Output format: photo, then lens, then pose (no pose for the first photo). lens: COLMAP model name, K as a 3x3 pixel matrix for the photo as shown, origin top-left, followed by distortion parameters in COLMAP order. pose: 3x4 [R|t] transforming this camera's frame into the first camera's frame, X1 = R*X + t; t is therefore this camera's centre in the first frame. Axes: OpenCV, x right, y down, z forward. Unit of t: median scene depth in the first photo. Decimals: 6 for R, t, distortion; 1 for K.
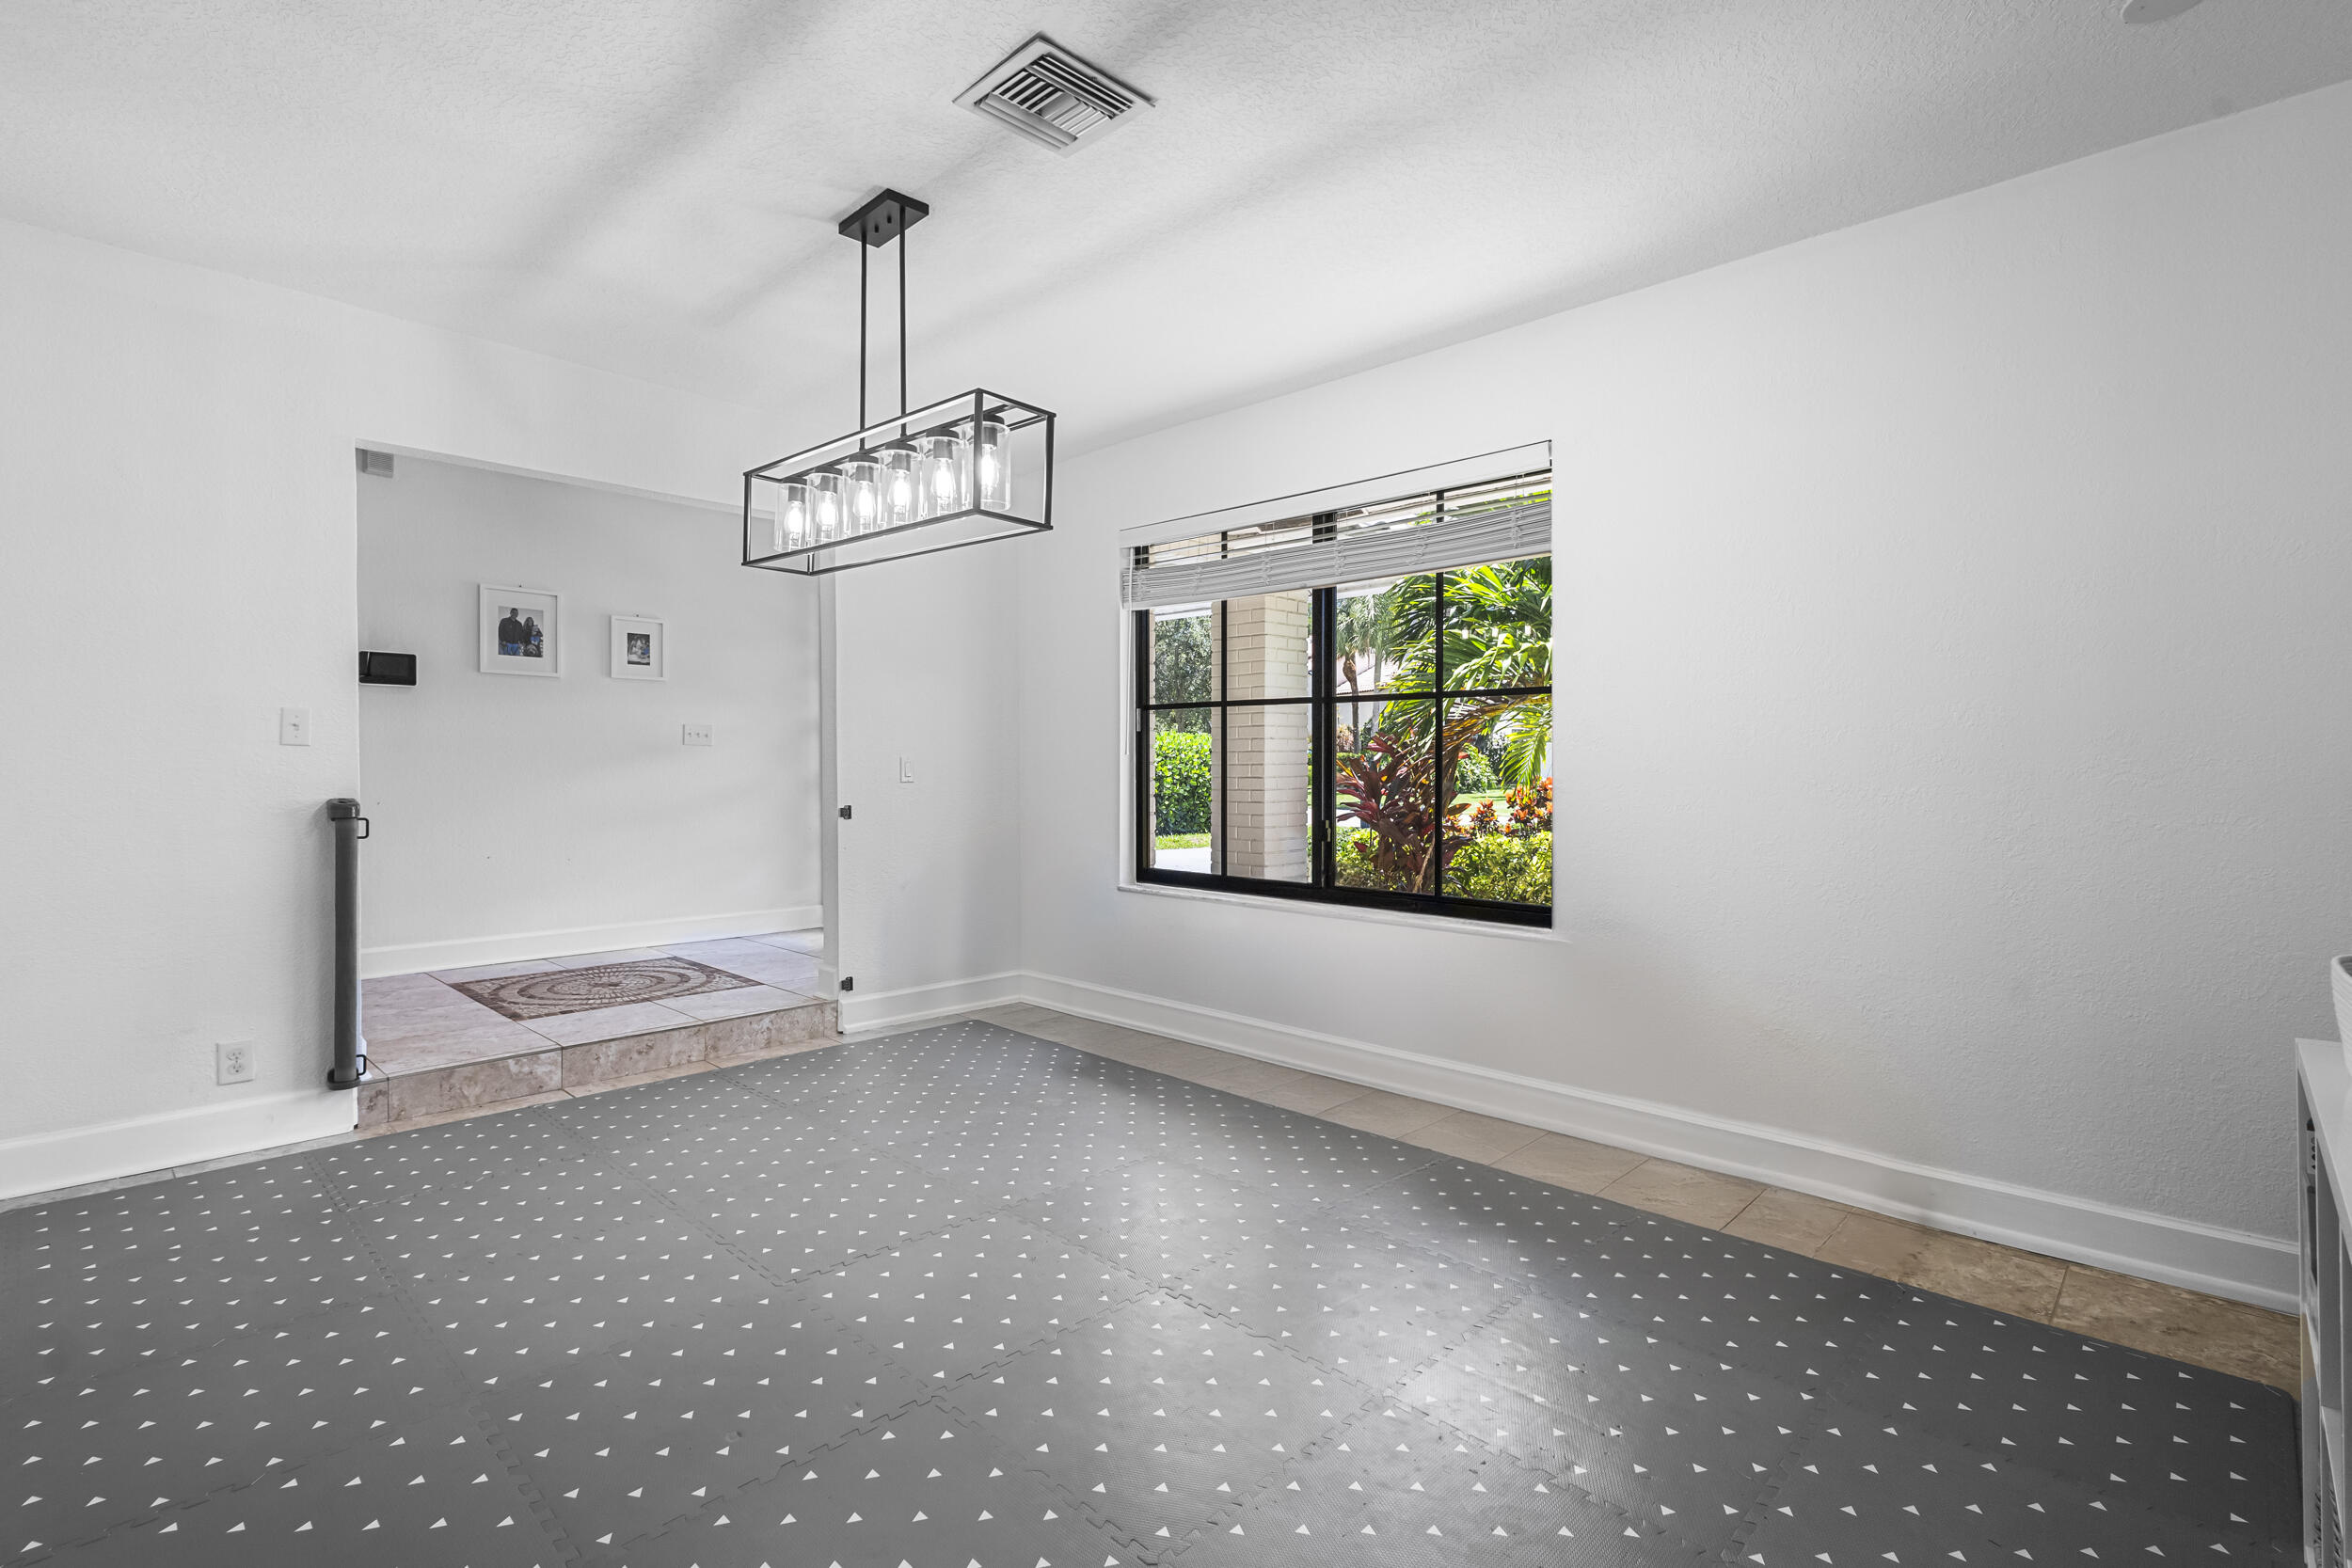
lens RADIAL K [[1092.1, 0, 1177.1], [0, 1092.1, 769.4], [0, 0, 1]] dist [0.006127, -0.000091]
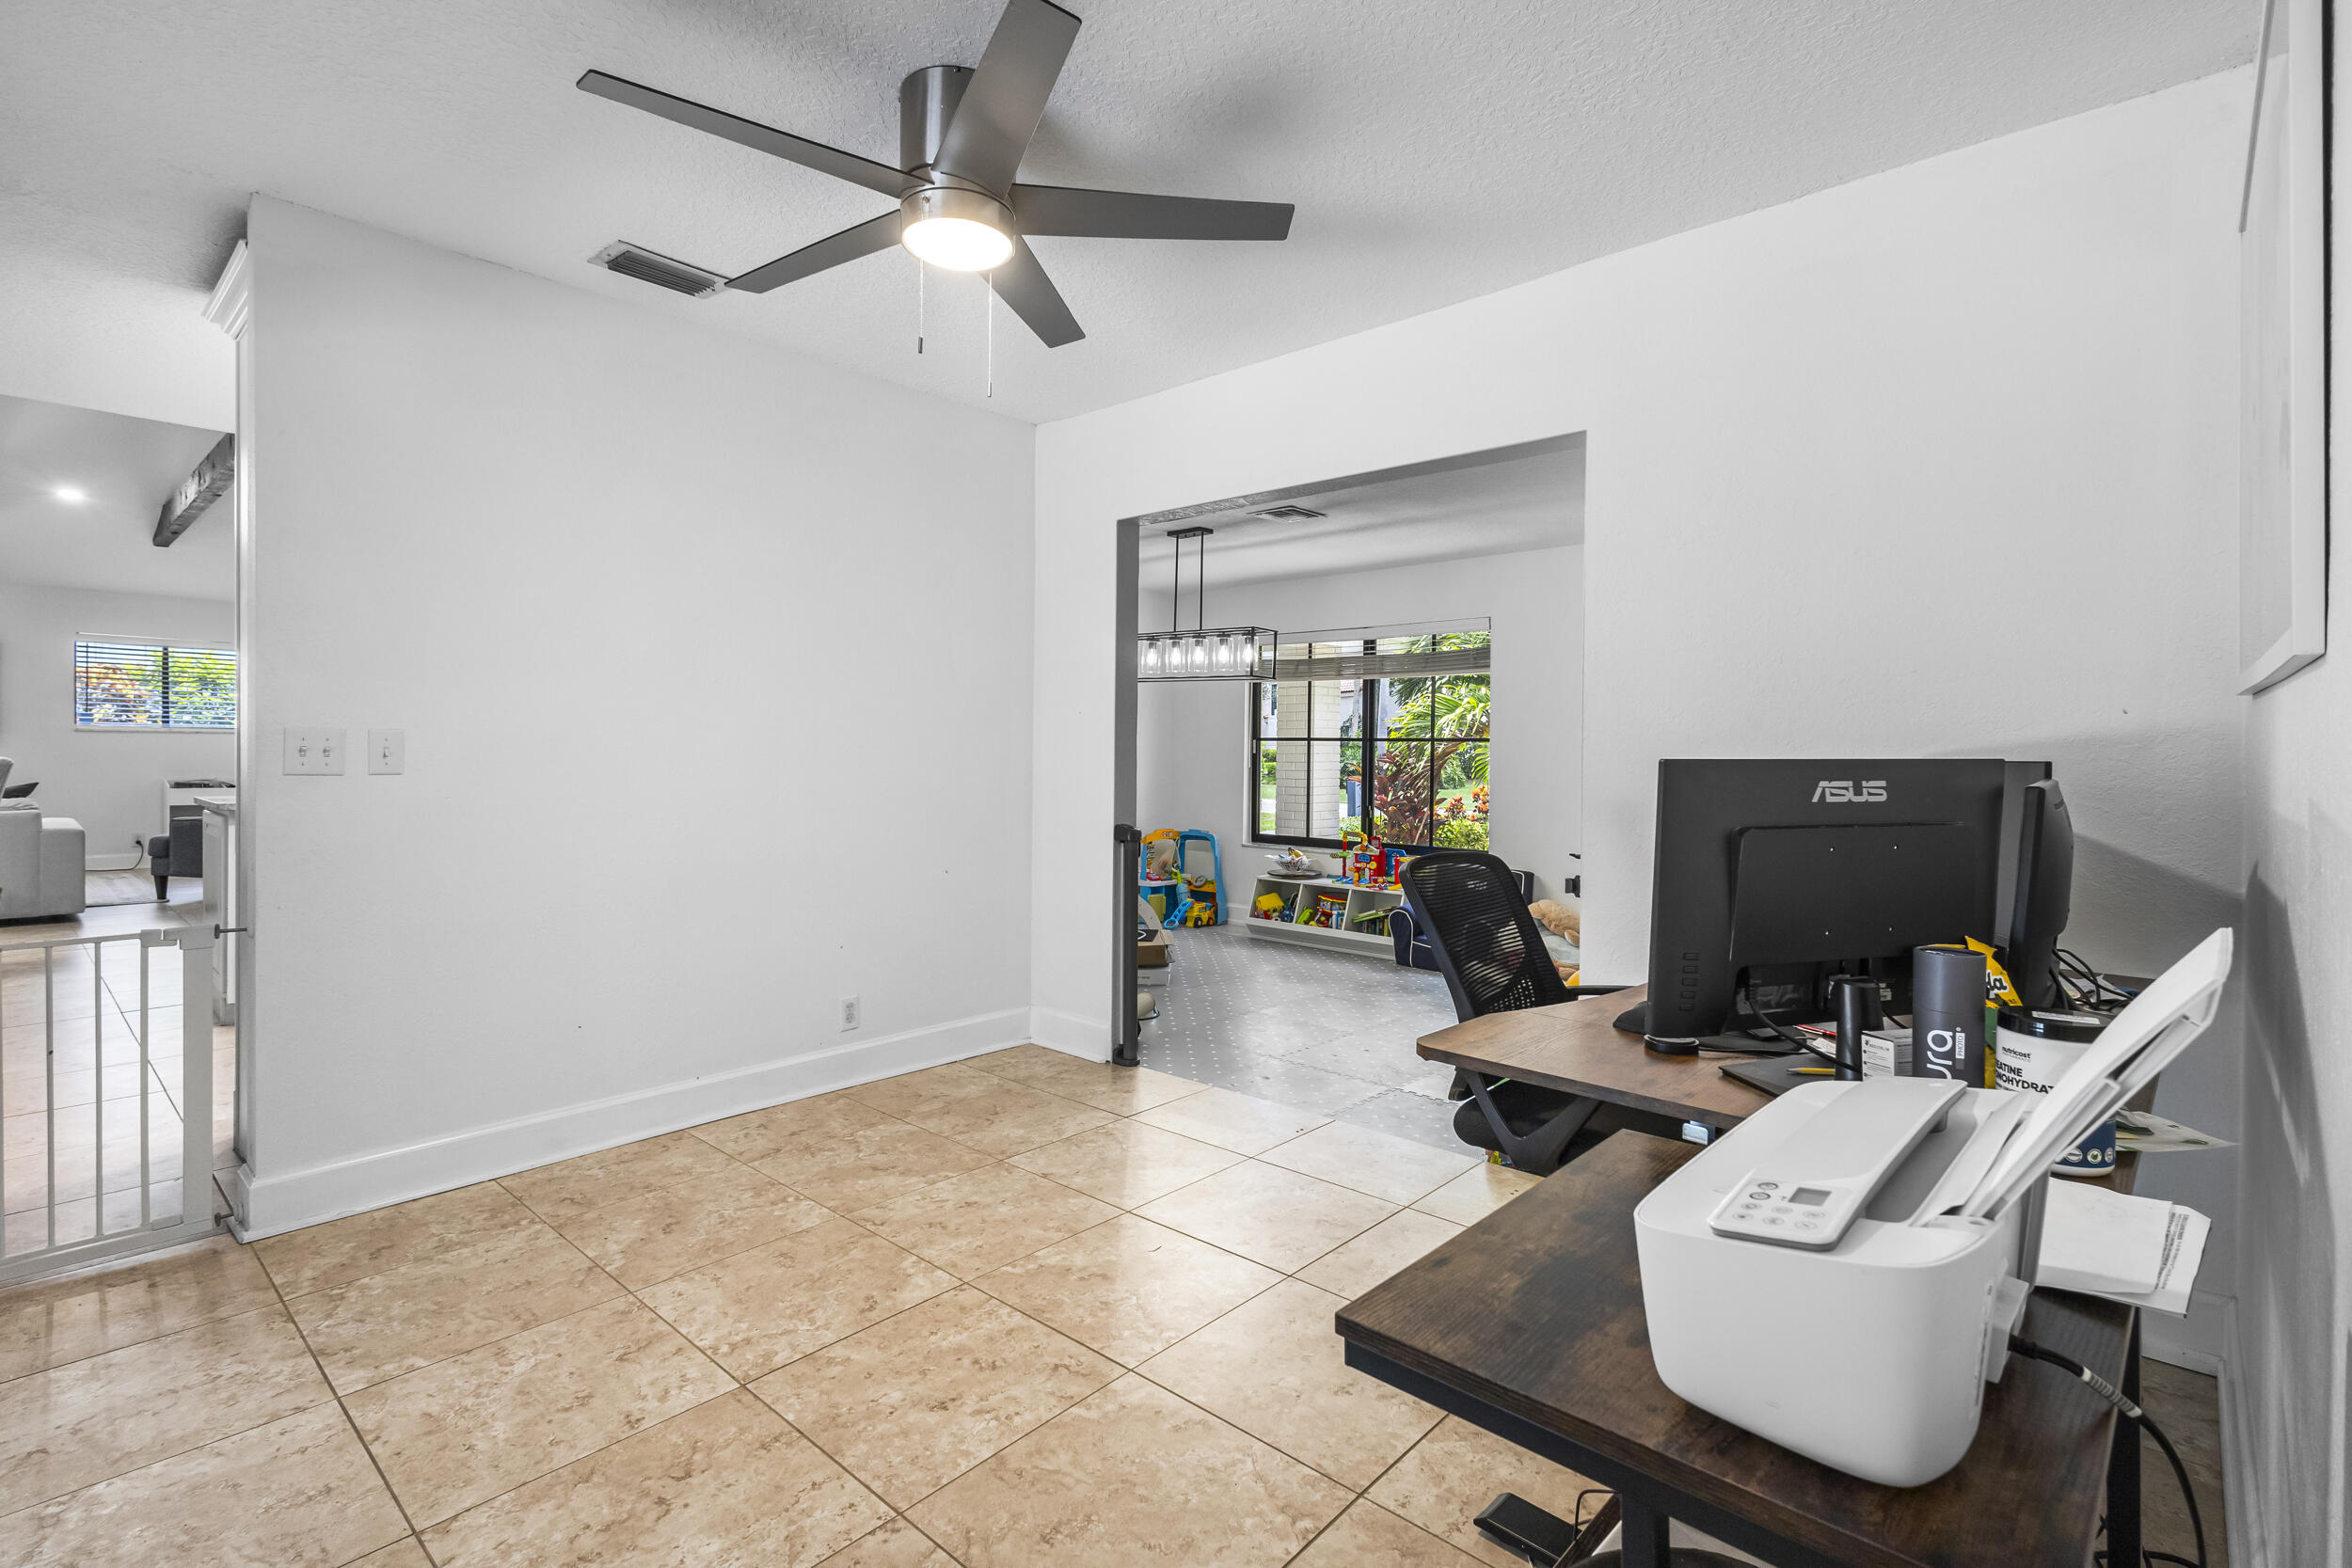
lens RADIAL K [[1092.1, 0, 1185.0], [0, 1092.1, 774.1], [0, 0, 1]] dist [0.006127, -0.000091]
pose [[0.999552, 0.001855, 0.029868, -0.202327], [-0.002012, 0.999984, 0.005235, -0.012127], [-0.029858, -0.005293, 0.999540, -0.731337]]
